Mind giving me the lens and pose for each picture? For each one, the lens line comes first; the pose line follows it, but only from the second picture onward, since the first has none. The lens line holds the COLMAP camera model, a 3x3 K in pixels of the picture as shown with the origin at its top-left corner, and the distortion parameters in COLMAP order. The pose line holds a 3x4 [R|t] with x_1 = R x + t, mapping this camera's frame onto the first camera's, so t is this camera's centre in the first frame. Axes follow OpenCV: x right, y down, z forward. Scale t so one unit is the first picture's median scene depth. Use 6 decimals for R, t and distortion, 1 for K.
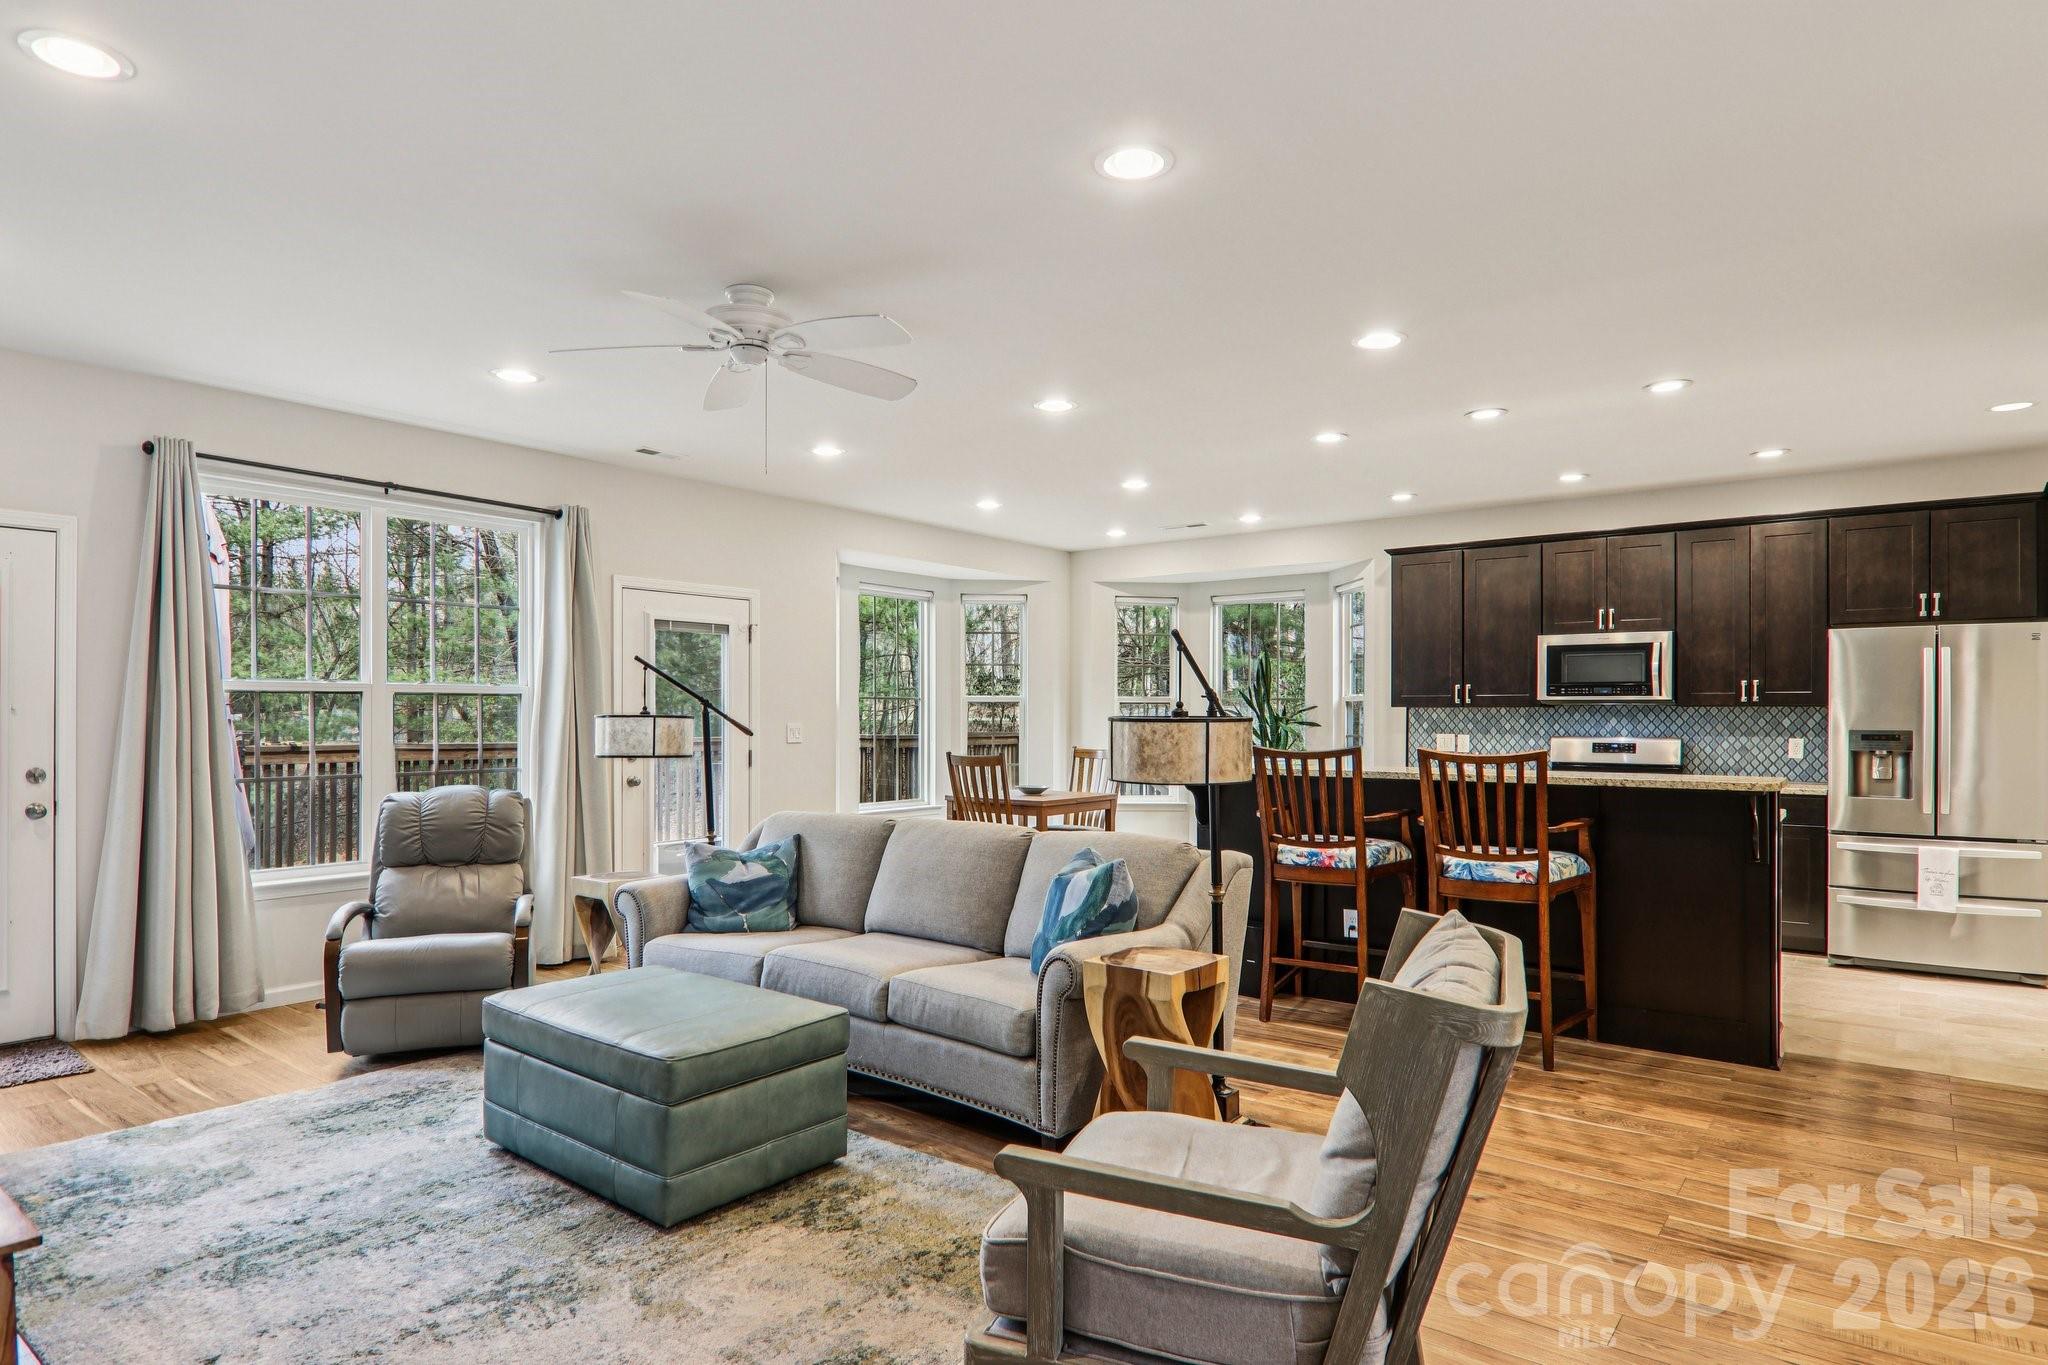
lens RADIAL K [[1143.0, 0, 1018.4], [0, 1143.0, 709.7], [0, 0, 1]] dist [0.003952, -0.021158]
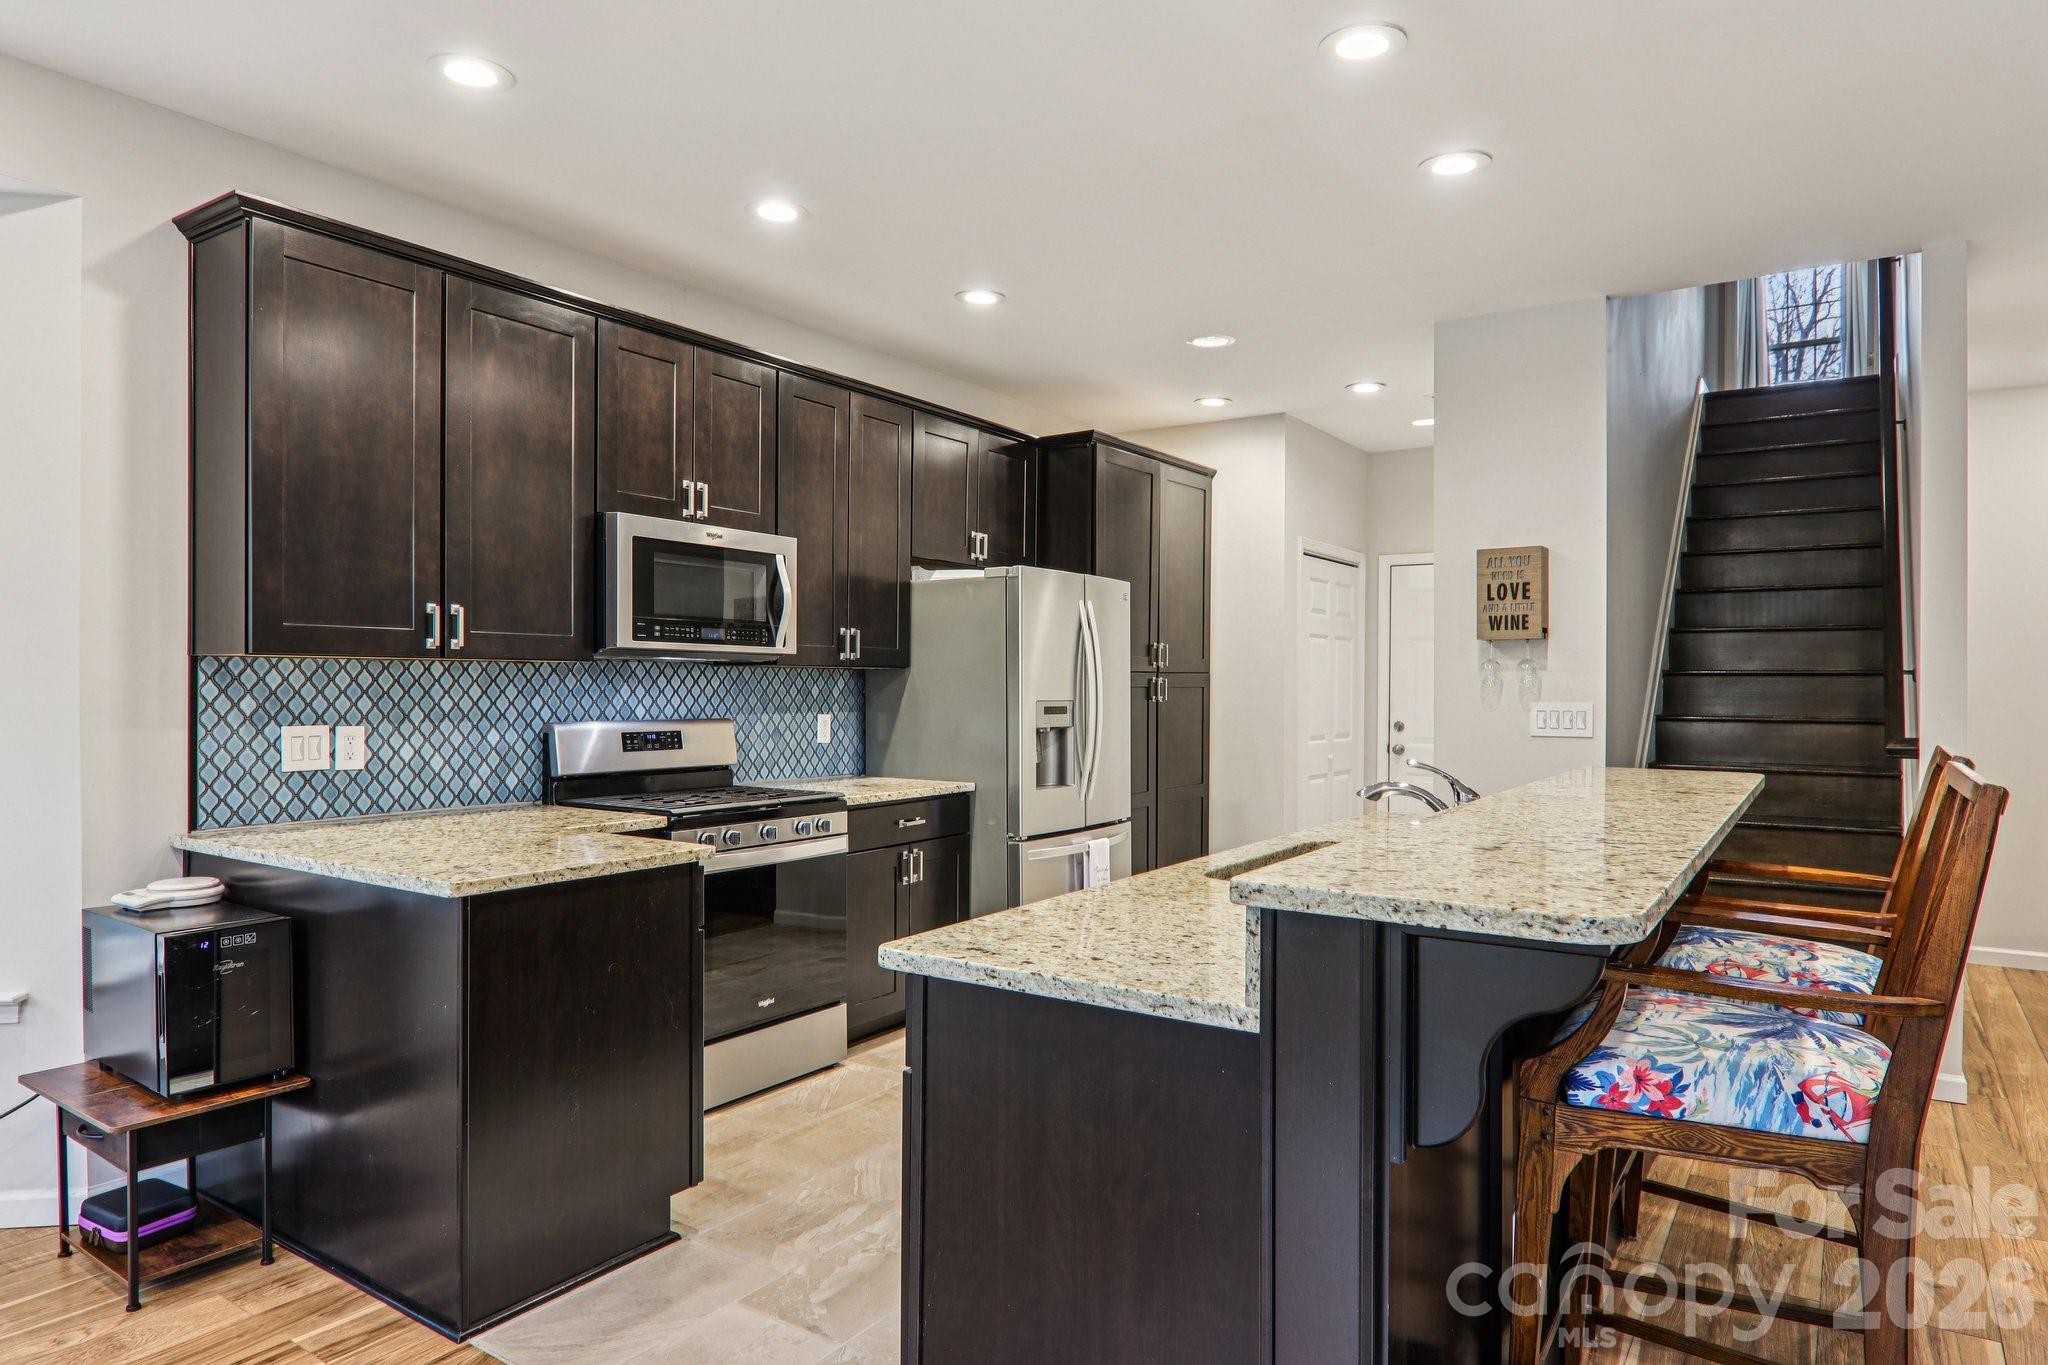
lens RADIAL K [[1222.8, 0, 1015.7], [0, 1222.8, 698.9], [0, 0, 1]] dist [0.008378, -0.021400]
pose [[-0.067835, -0.012874, 0.997613, -0.066369], [-0.008578, 0.999887, 0.012320, 0.005390], [-0.997660, -0.007722, -0.067938, 0.896637]]
